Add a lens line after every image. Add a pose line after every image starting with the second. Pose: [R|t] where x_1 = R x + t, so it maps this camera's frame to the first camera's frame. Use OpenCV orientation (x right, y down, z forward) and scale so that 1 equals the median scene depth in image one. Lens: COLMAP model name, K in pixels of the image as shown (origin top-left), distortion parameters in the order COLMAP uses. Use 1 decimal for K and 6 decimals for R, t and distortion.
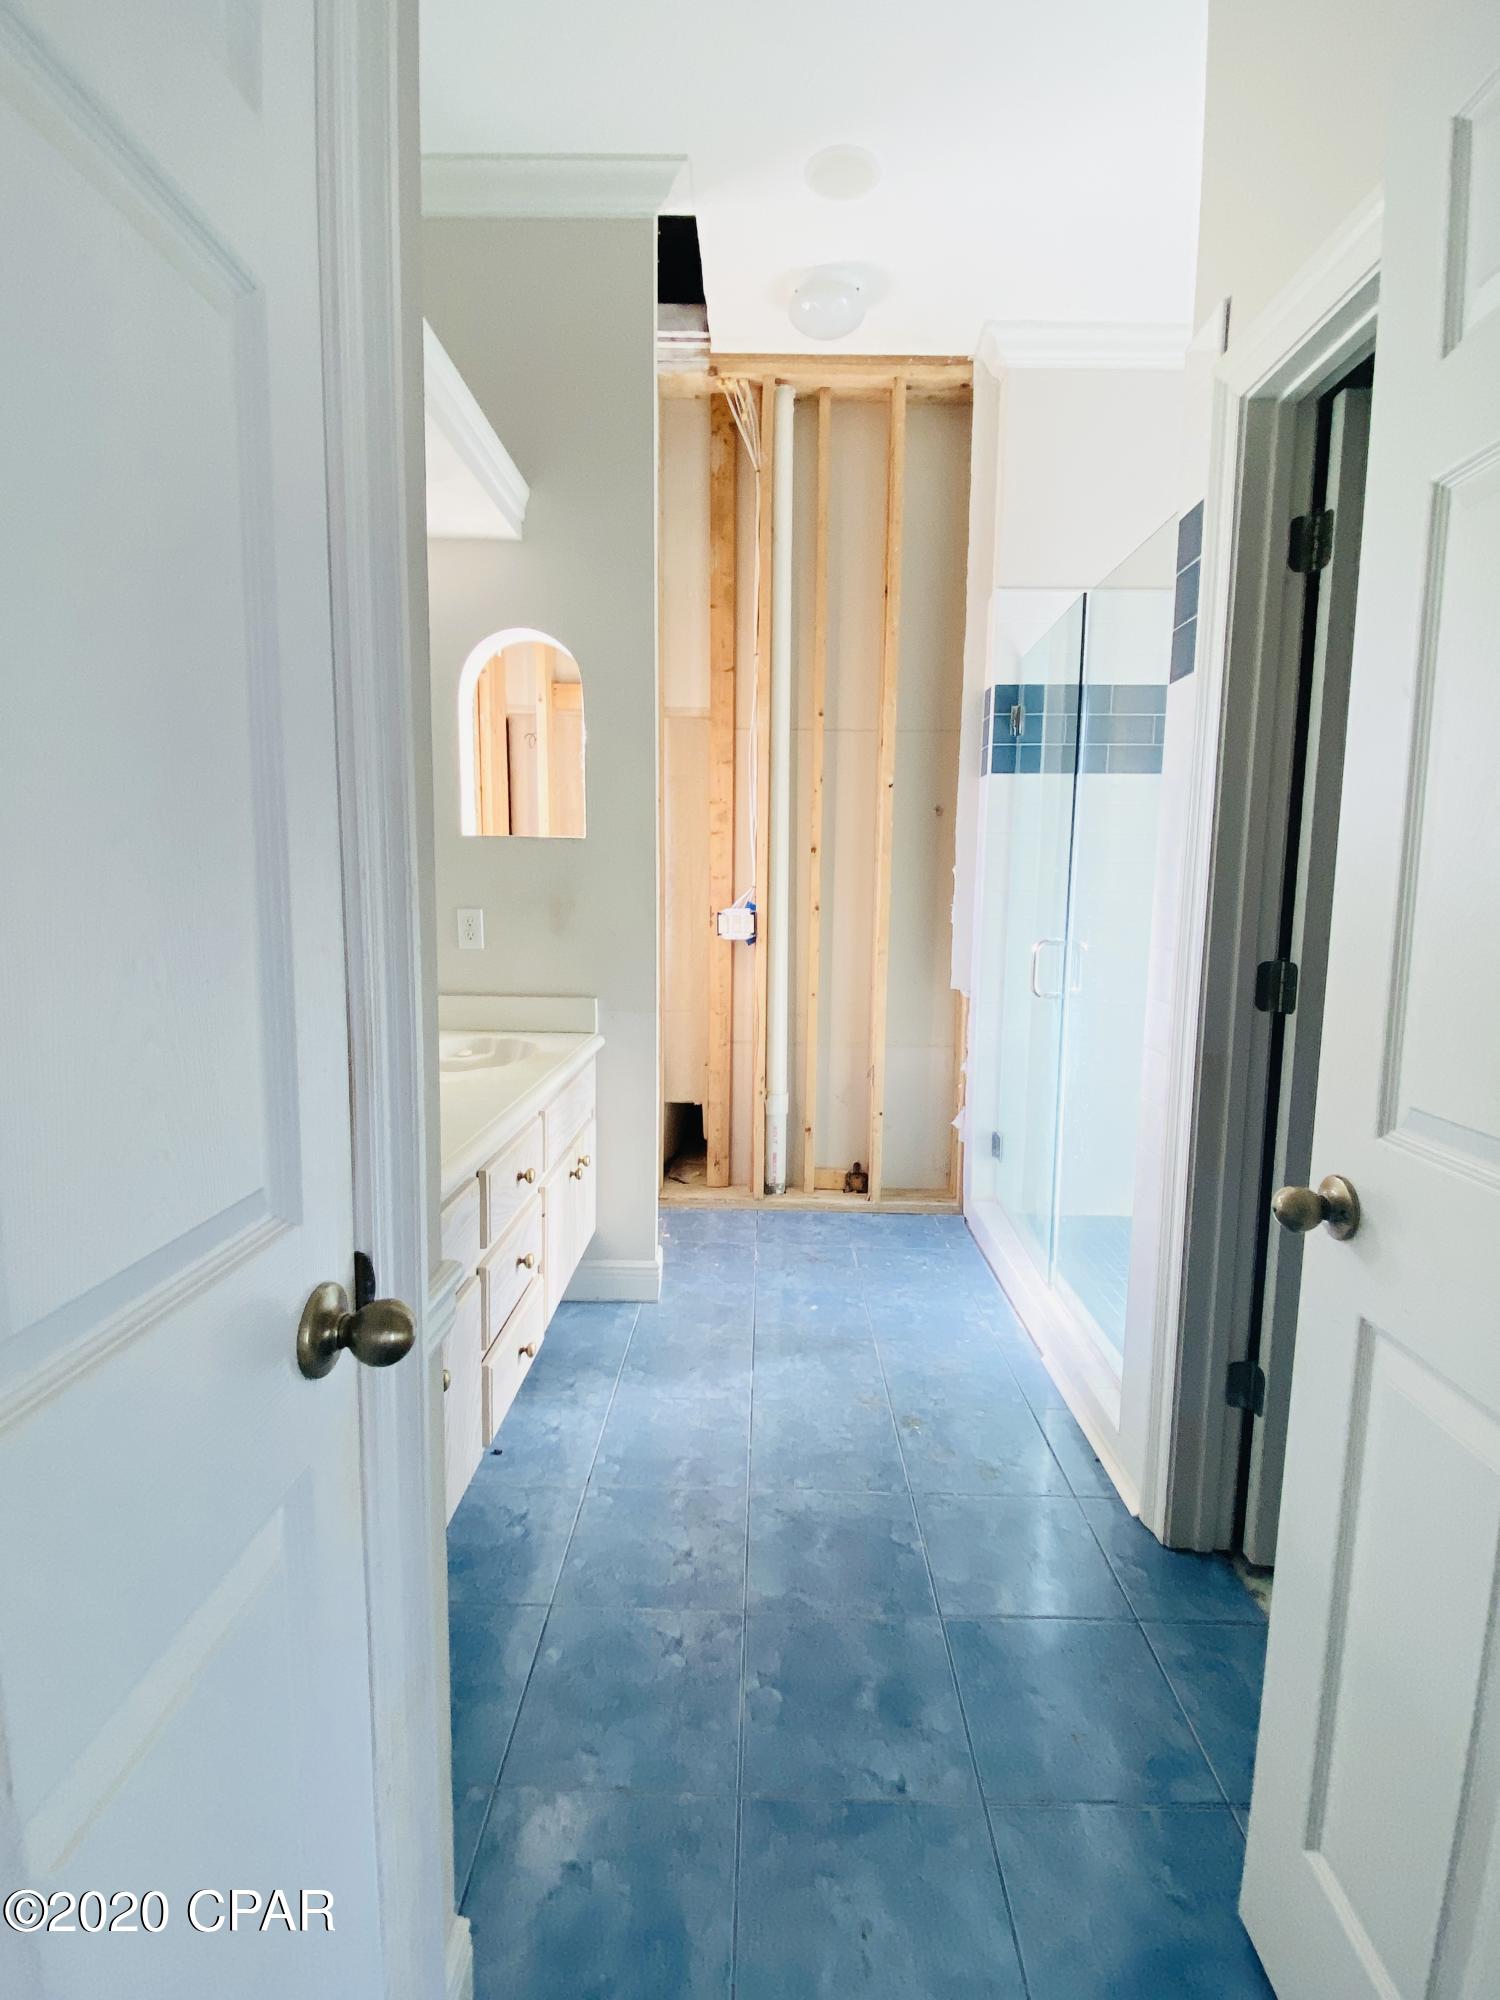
lens RADIAL K [[974.8, 0, 757.9], [0, 974.8, 998.6], [0, 0, 1]] dist [0.035984, -0.002740]
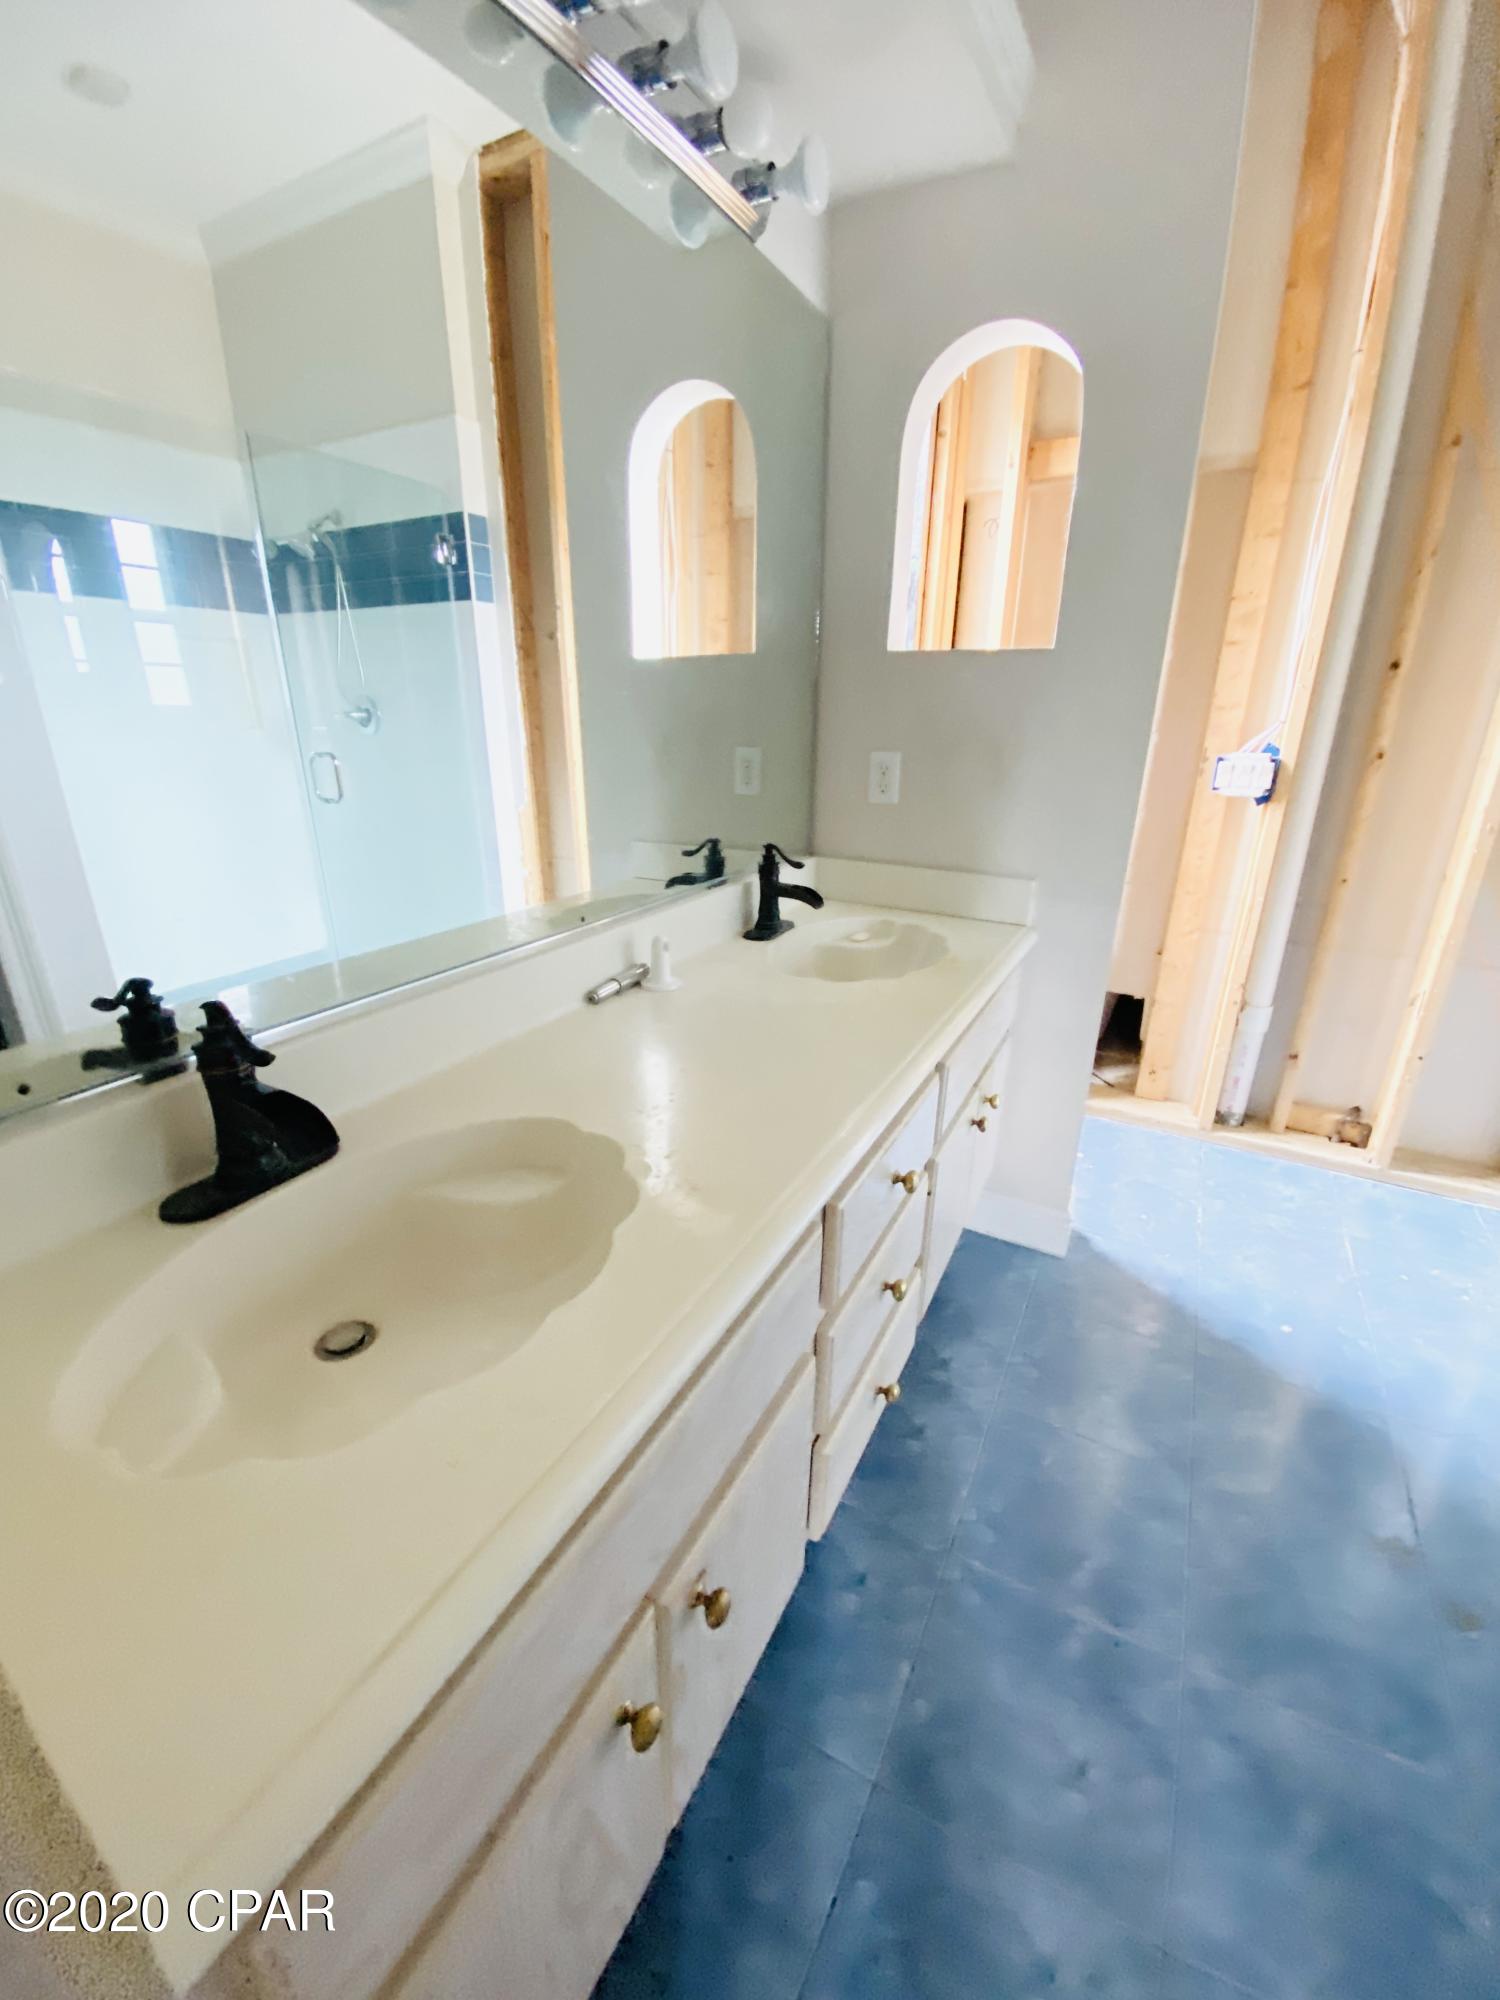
lens RADIAL K [[821.5, 0, 743.5], [0, 821.5, 1005.4], [0, 0, 1]] dist [-0.000134, -0.001717]
pose [[0.886366, 0.153359, -0.436849, -0.059605], [-0.053667, 0.971219, 0.232062, -0.033053], [0.459865, -0.182248, 0.869086, 0.266792]]
